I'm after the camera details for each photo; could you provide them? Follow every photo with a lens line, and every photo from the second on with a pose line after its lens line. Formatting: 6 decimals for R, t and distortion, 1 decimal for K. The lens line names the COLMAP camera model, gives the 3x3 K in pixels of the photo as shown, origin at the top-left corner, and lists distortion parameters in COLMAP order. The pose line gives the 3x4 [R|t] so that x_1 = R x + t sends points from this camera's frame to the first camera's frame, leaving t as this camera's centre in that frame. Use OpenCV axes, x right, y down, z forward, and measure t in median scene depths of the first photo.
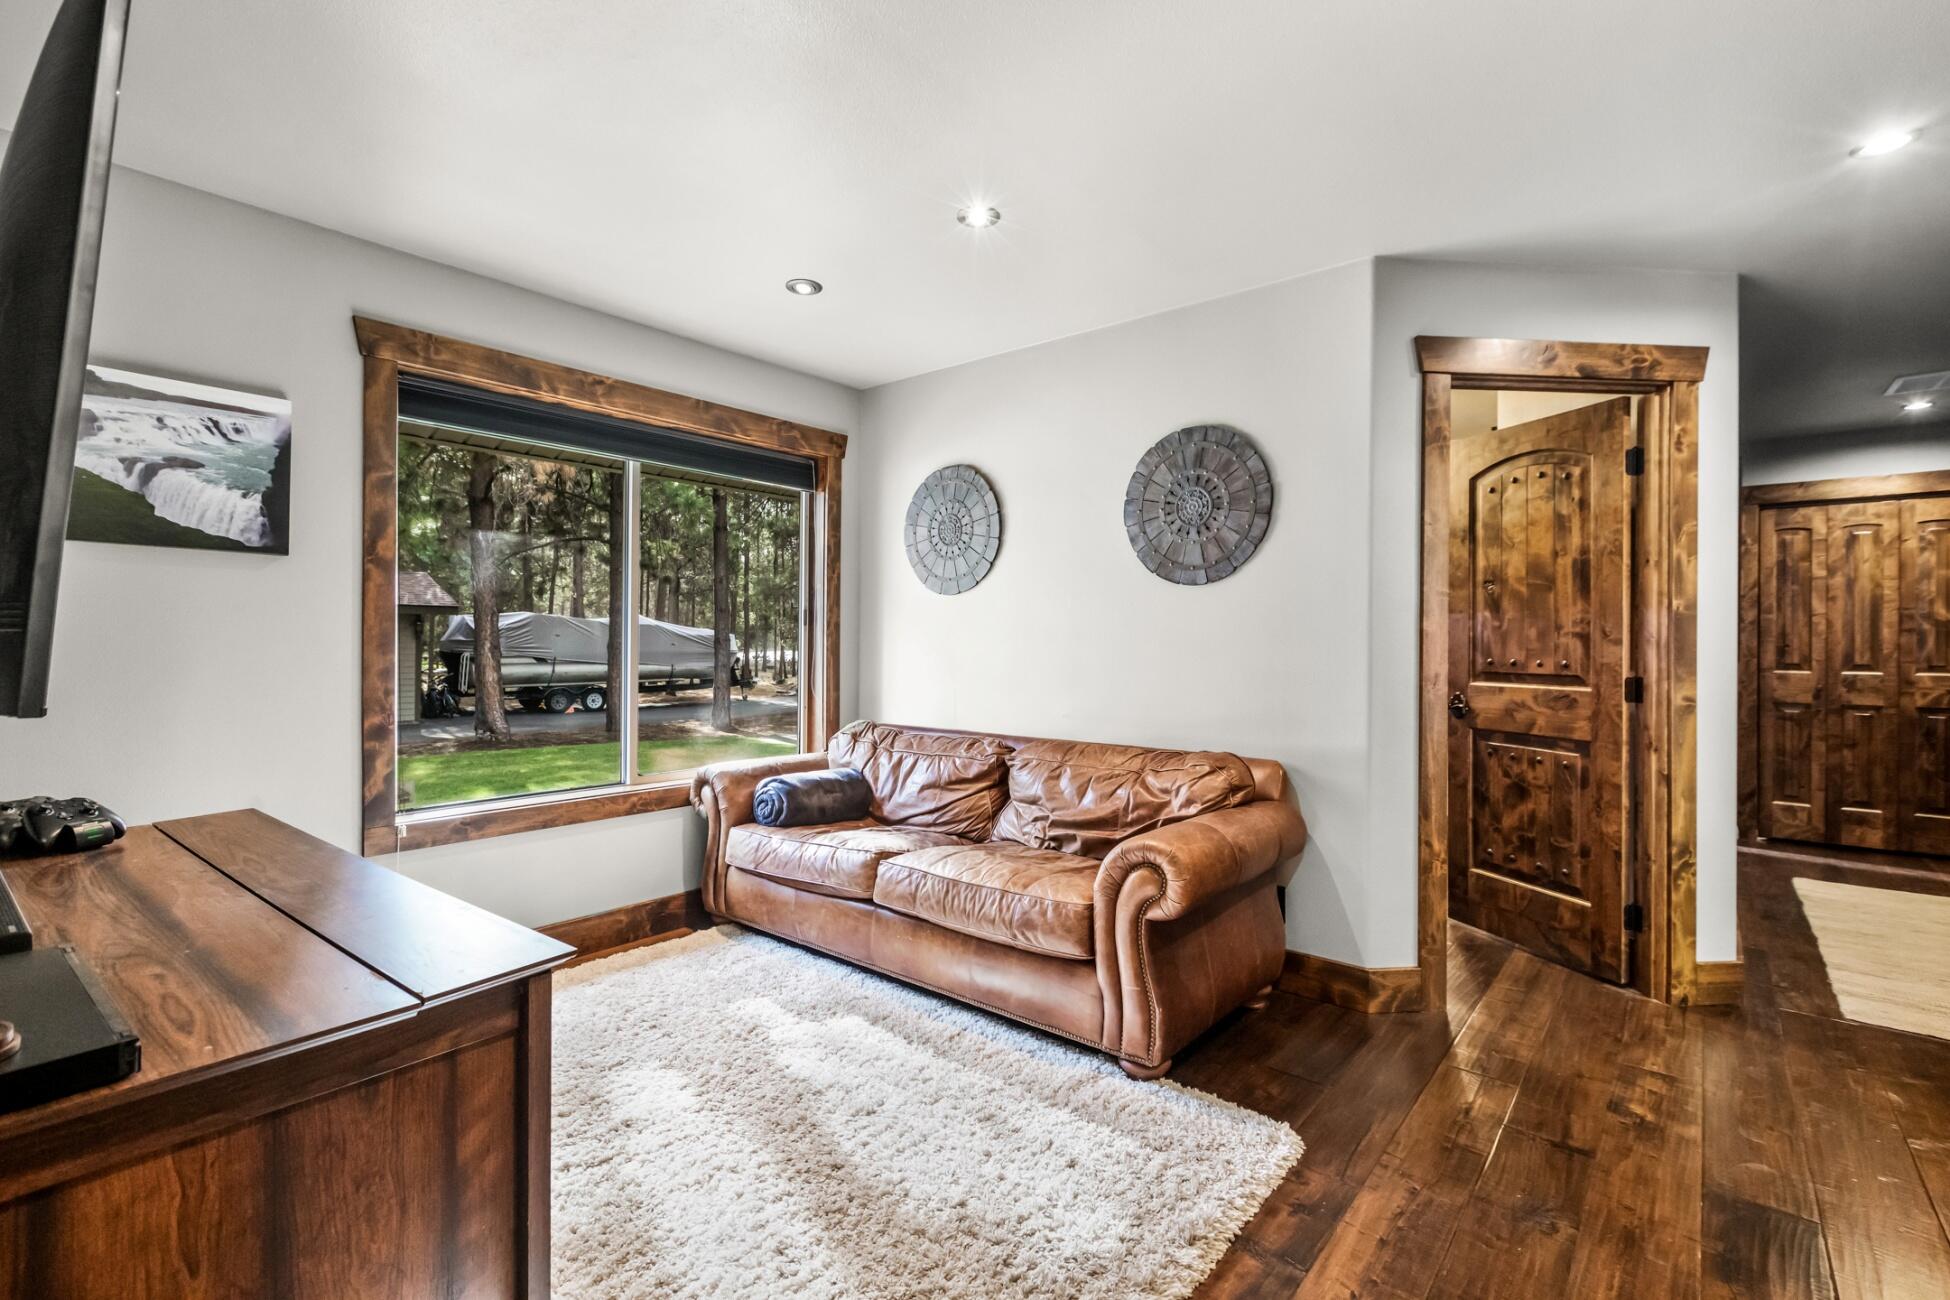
lens RADIAL K [[877.0, 0, 977.0], [0, 877.0, 642.3], [0, 0, 1]] dist [-0.002441, -0.000091]
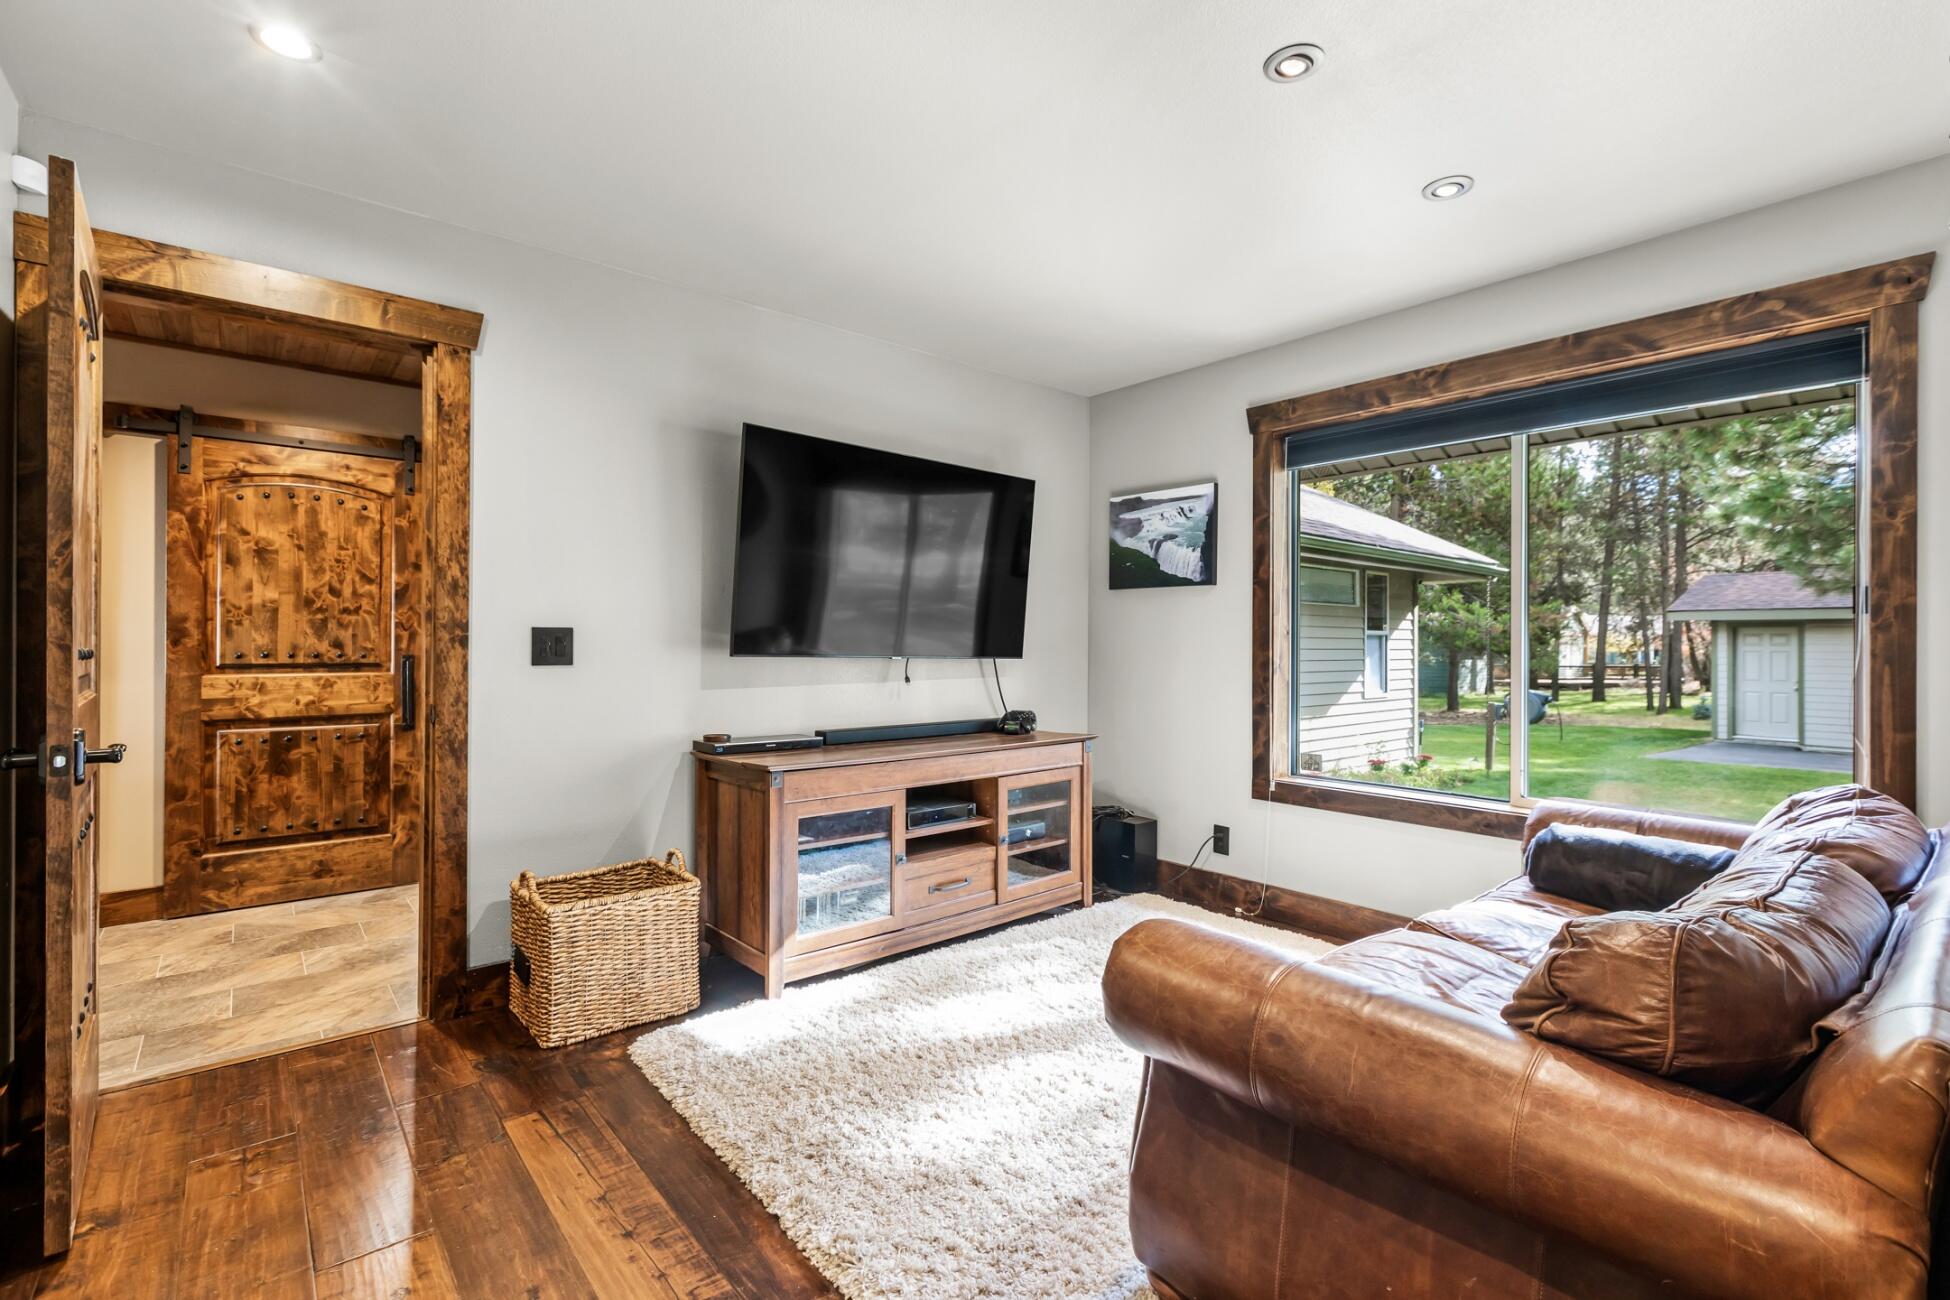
lens RADIAL K [[877.0, 0, 971.3], [0, 877.0, 651.1], [0, 0, 1]] dist [-0.002441, -0.000091]
pose [[-0.174629, 0.001236, -0.984634, 0.777086], [-0.007400, 0.999969, 0.002568, 0.014728], [0.984606, 0.007735, -0.174615, 0.847515]]
